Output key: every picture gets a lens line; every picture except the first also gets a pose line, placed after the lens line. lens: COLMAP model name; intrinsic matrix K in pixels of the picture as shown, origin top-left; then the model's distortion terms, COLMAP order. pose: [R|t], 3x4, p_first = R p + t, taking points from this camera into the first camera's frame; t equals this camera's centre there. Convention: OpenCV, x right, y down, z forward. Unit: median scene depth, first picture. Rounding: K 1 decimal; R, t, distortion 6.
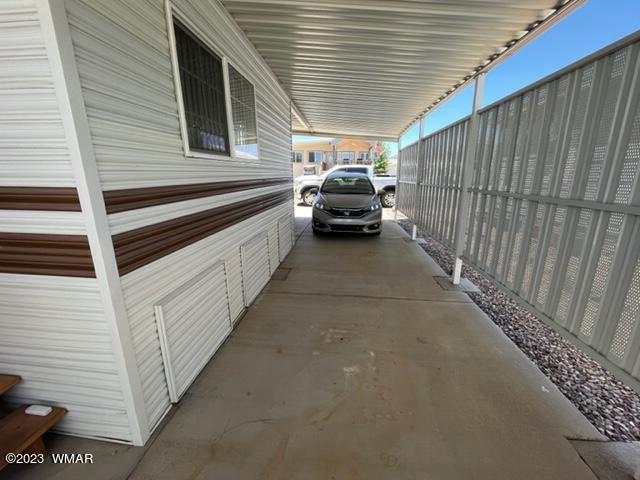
lens RADIAL K [[263.7, 0, 320.6], [0, 263.7, 240.3], [0, 0, 1]] dist [-0.000081, -0.000167]
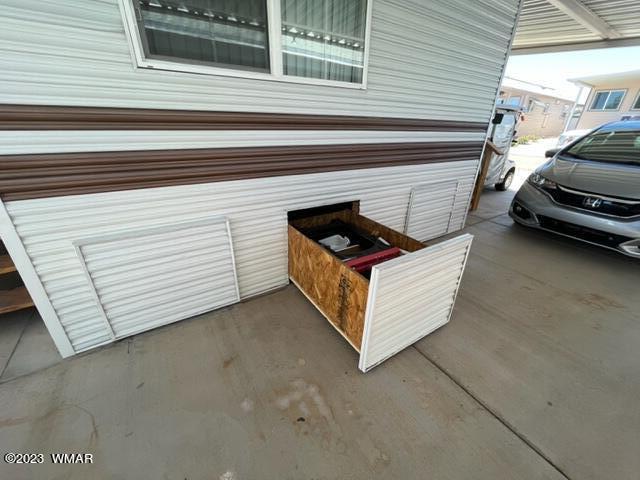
lens RADIAL K [[259.7, 0, 321.1], [0, 259.7, 240.4], [0, 0, 1]] dist [-0.001219, -0.000963]
pose [[0.616068, 0.343502, -0.708849, 0.385432], [-0.219257, 0.939122, 0.264531, -0.134337], [0.756562, -0.007549, 0.653878, 0.731722]]
